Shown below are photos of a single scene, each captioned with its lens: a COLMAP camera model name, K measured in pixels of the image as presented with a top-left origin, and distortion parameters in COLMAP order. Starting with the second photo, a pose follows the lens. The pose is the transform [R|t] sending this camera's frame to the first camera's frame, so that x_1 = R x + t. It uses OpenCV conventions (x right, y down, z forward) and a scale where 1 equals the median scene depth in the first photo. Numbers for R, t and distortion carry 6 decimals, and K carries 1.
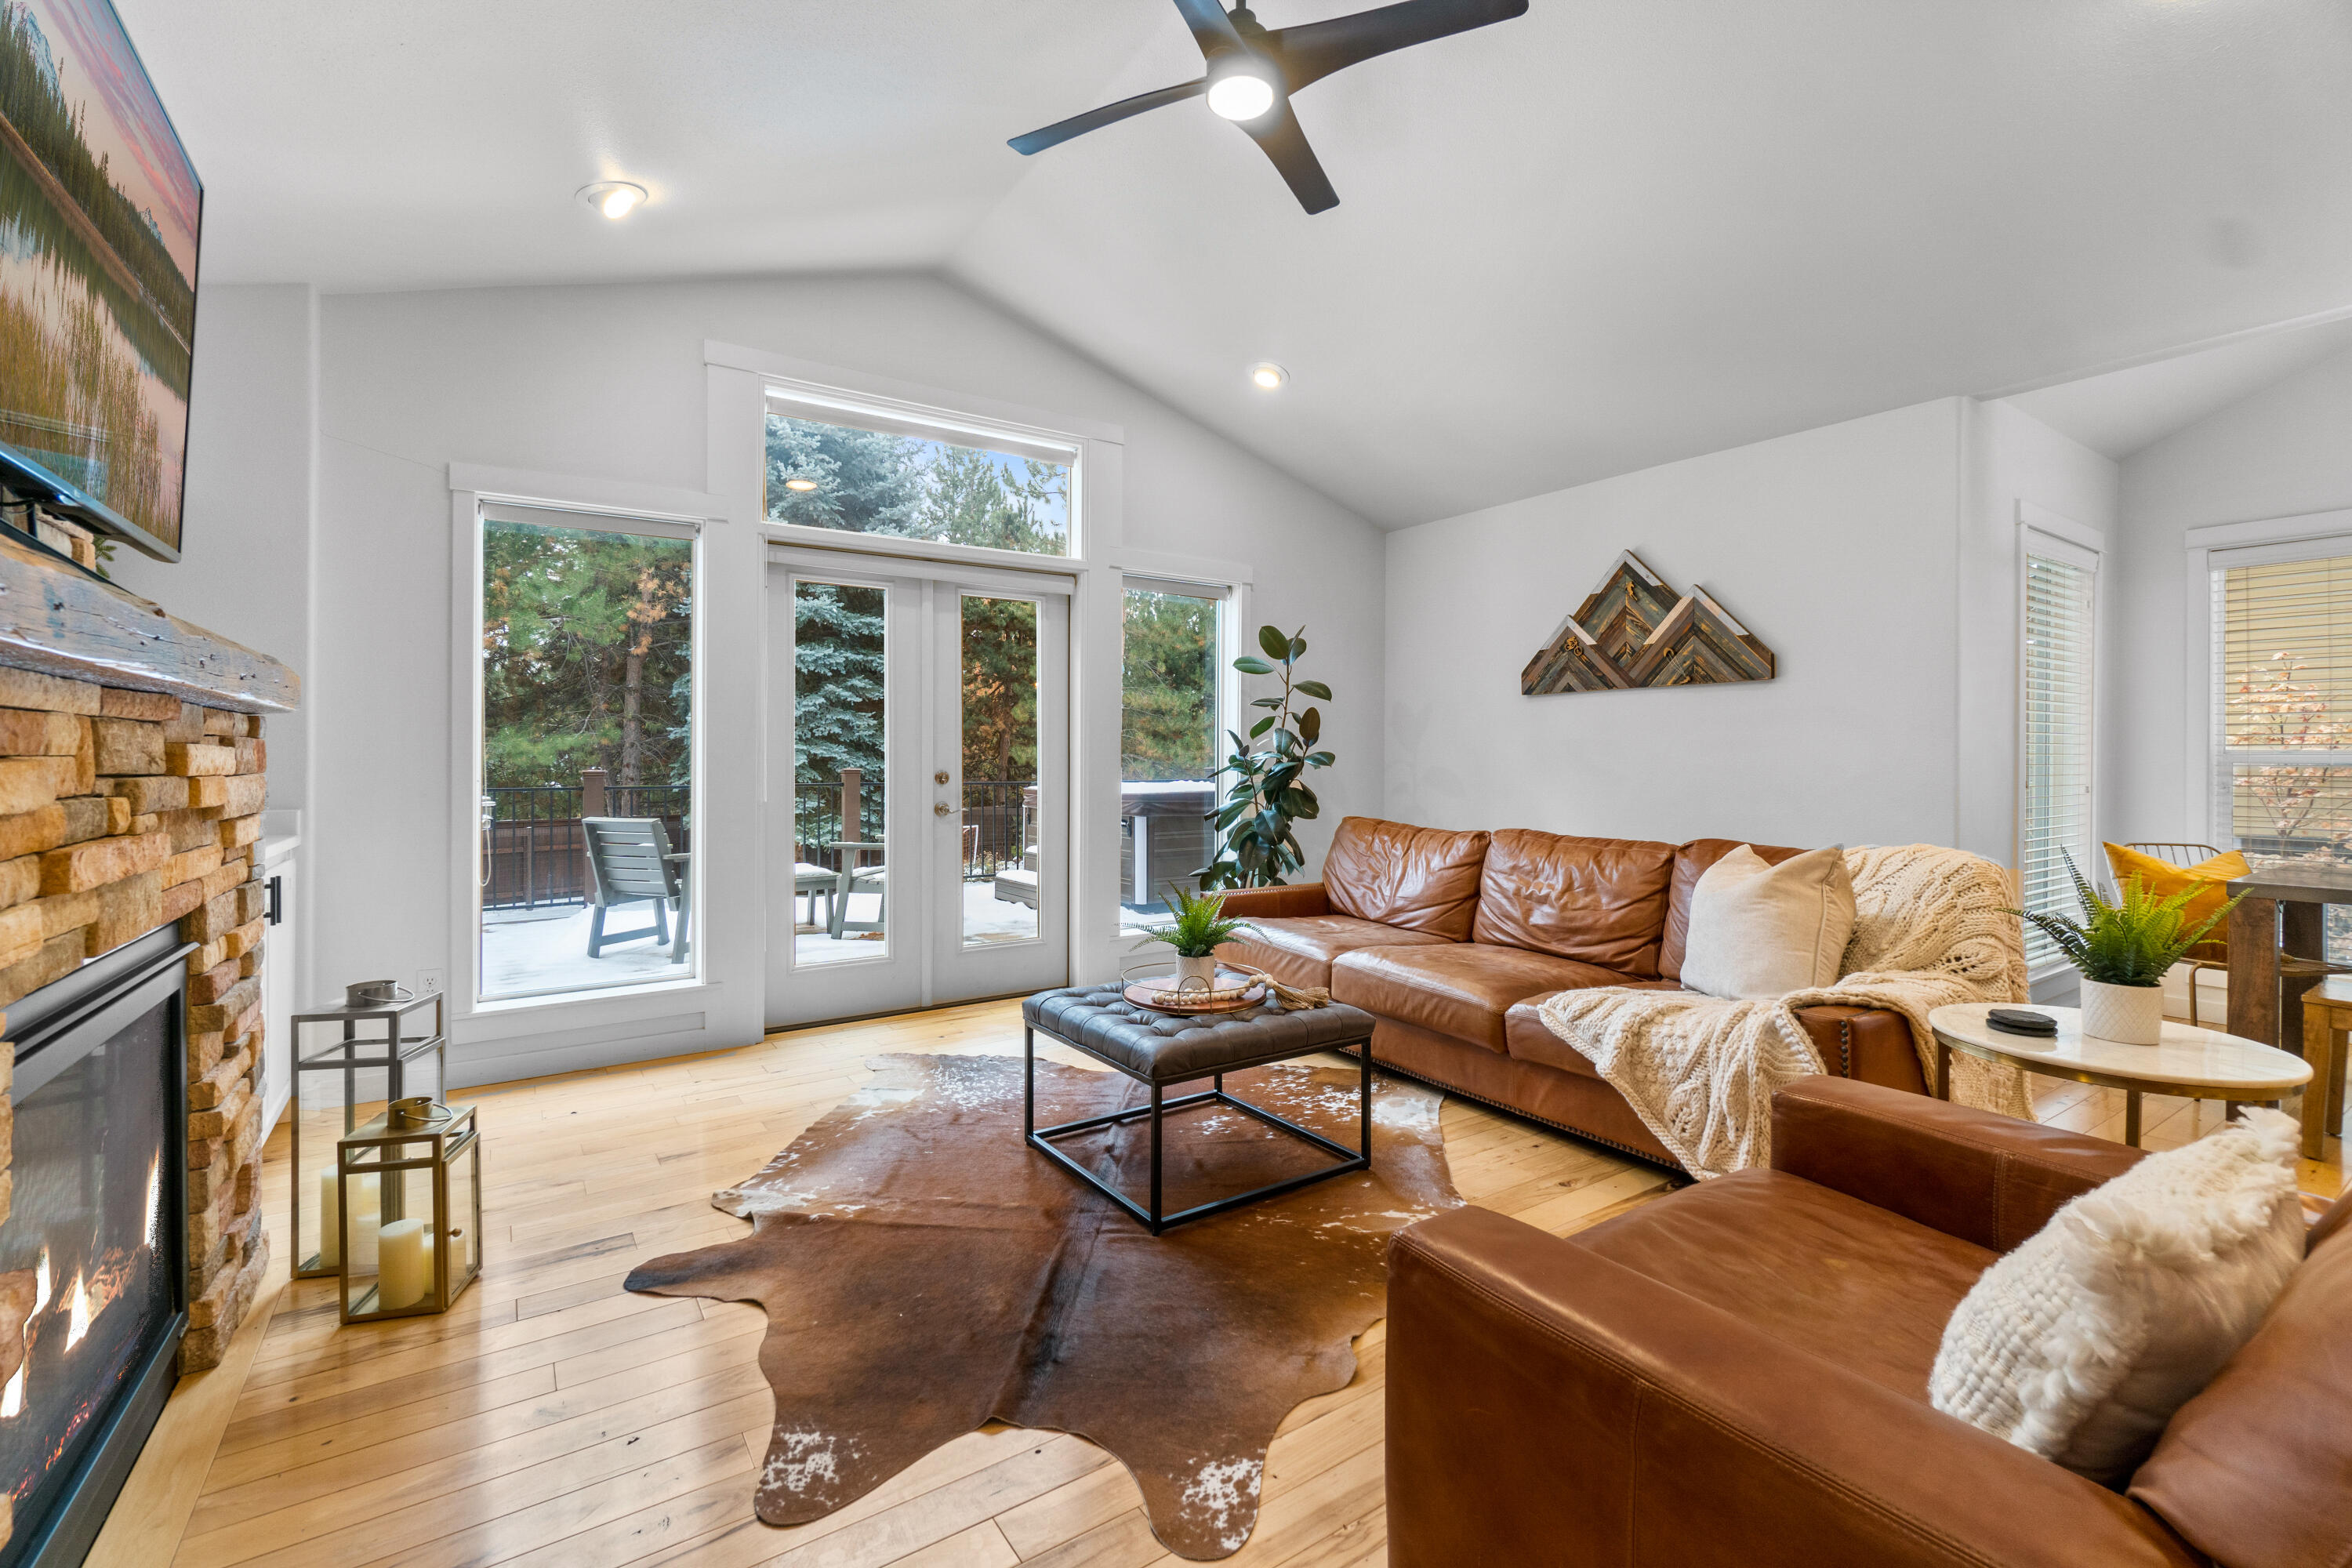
lens RADIAL K [[1016.7, 0, 1179.5], [0, 1016.7, 766.3], [0, 0, 1]] dist [-0.001879, -0.000015]
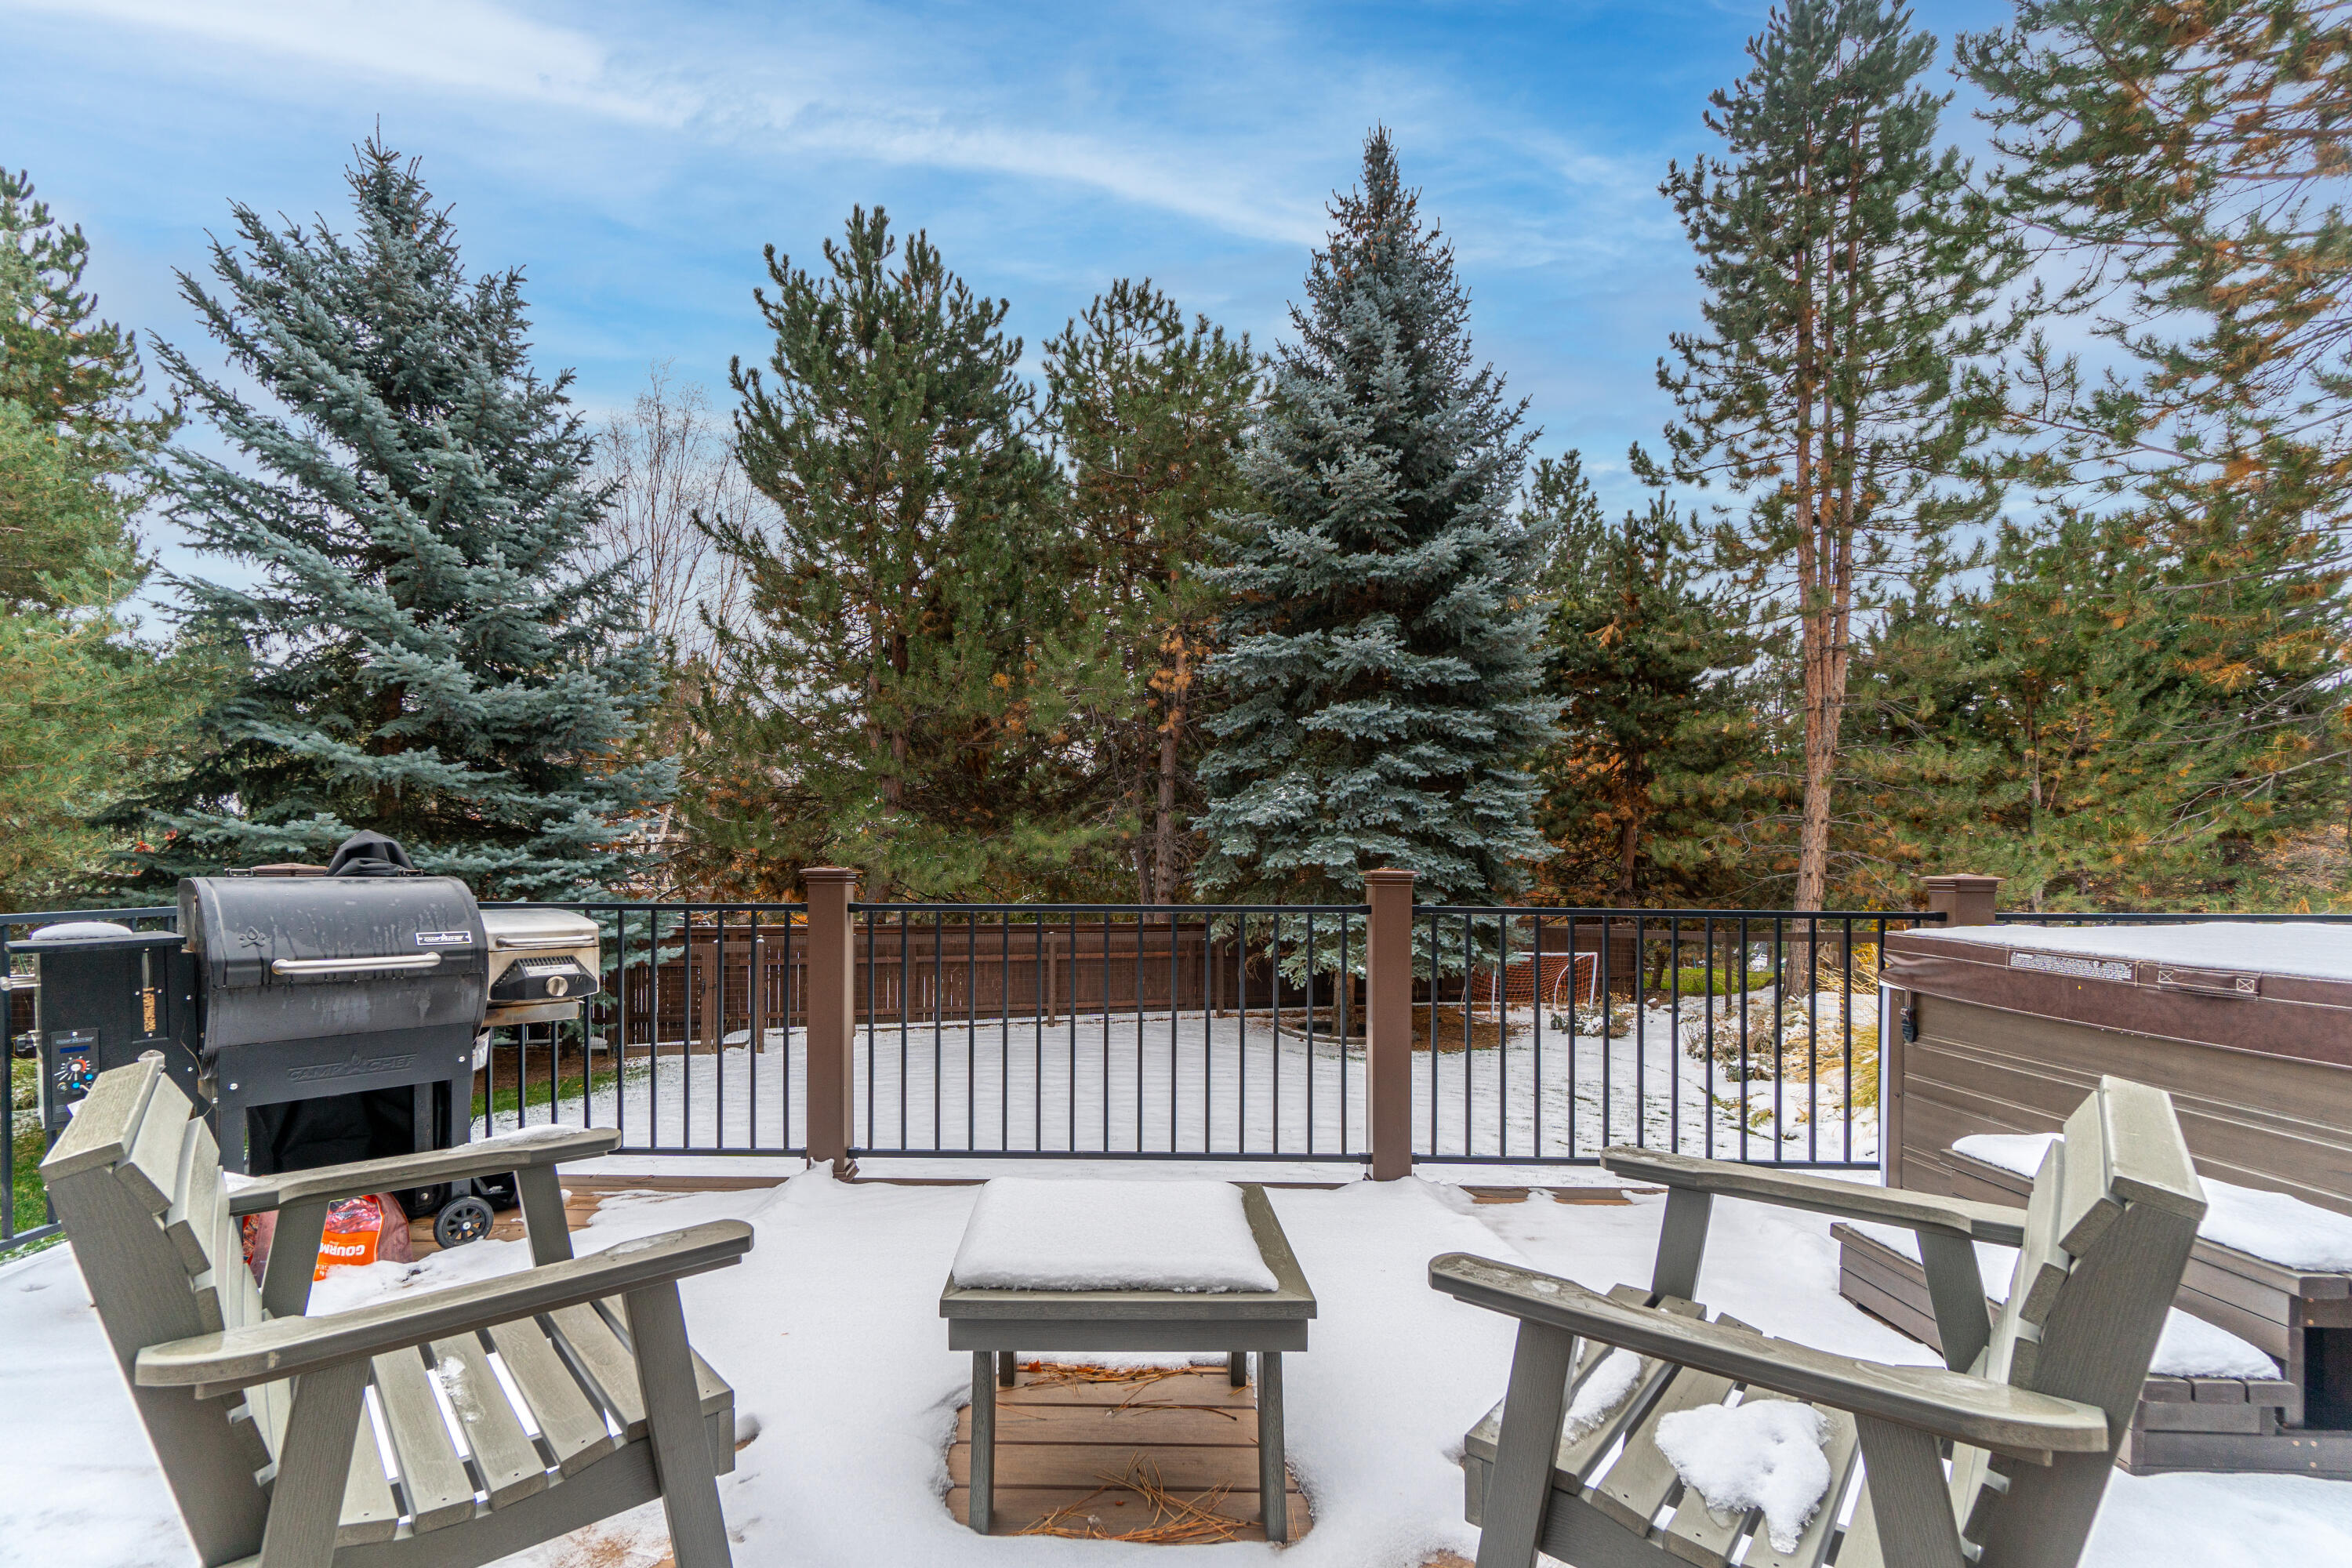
lens RADIAL K [[1042.5, 0, 1092.2], [0, 1042.5, 851.7], [0, 0, 1]] dist [-0.002655, 0.000013]
pose [[0.813499, -0.002202, -0.581562, -0.323384], [-0.006706, 0.999891, -0.013167, 0.002346], [0.581527, 0.014611, 0.813396, 1.080509]]
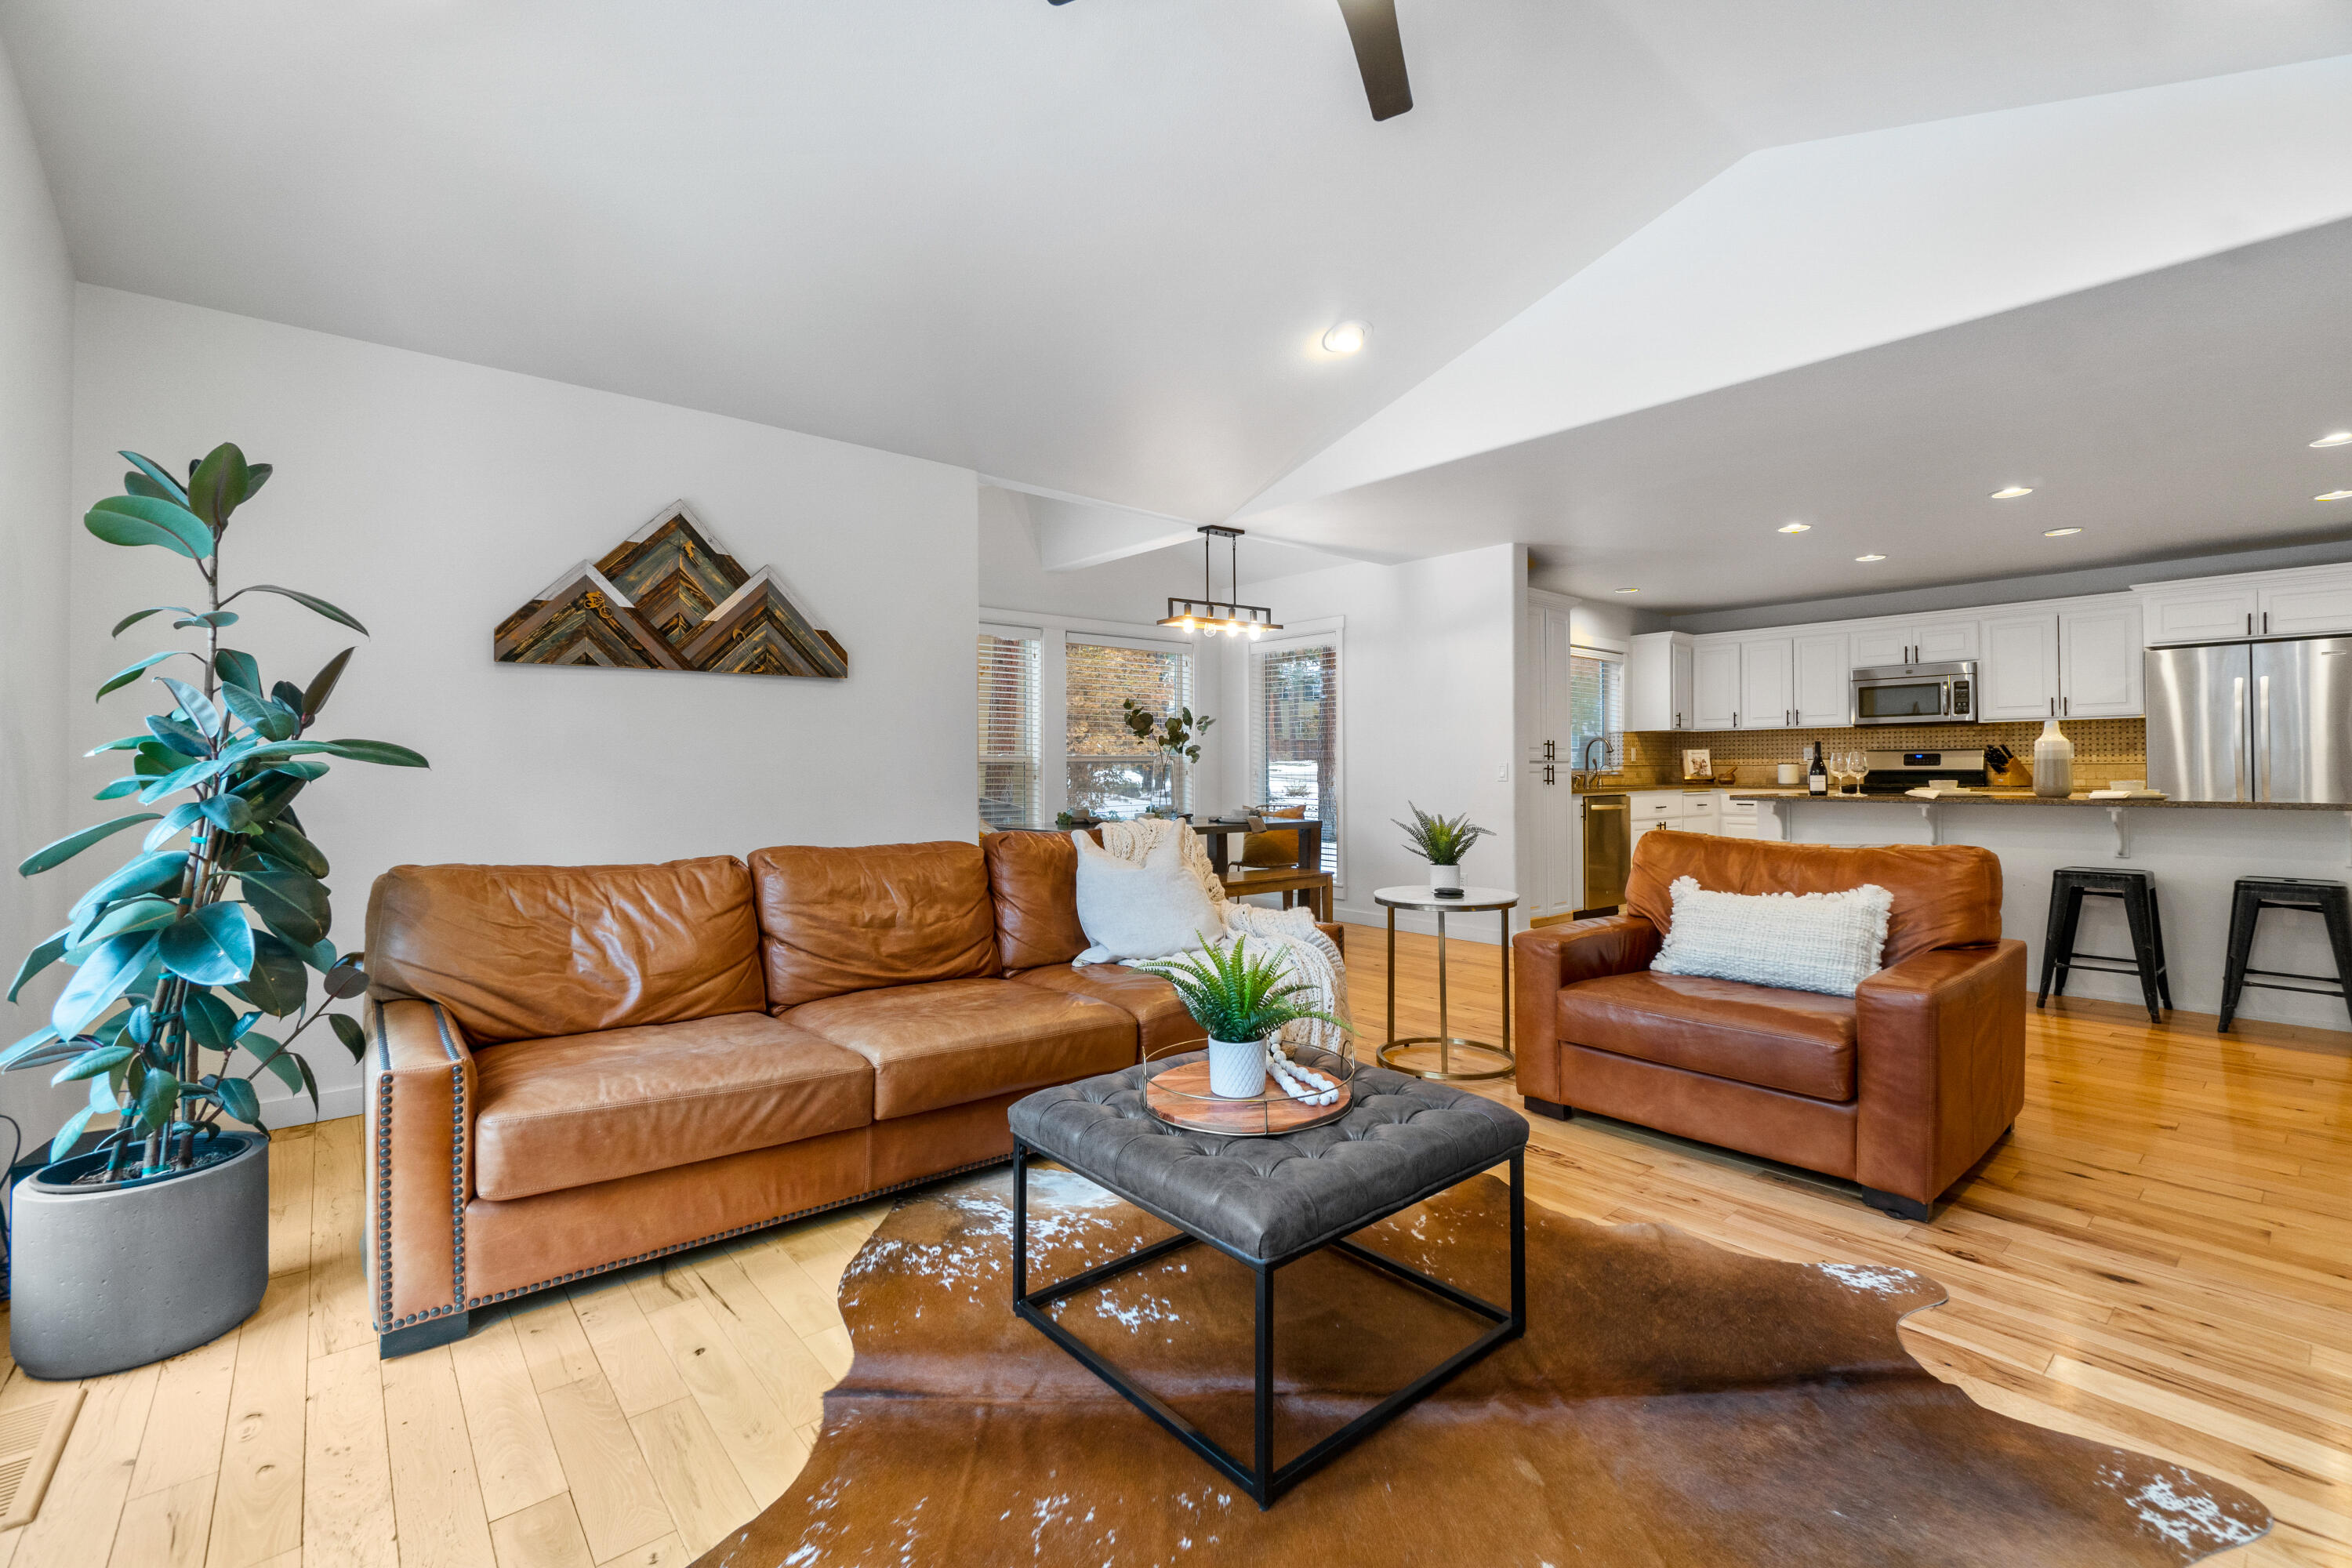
lens RADIAL K [[1005.7, 0, 1188.5], [0, 1005.7, 775.7], [0, 0, 1]] dist [-0.004414, 0.000034]
pose [[-0.110037, -0.013410, 0.993837, -0.395989], [0.010145, 0.999842, 0.014614, -0.000233], [-0.993876, 0.011691, -0.109884, 0.678123]]
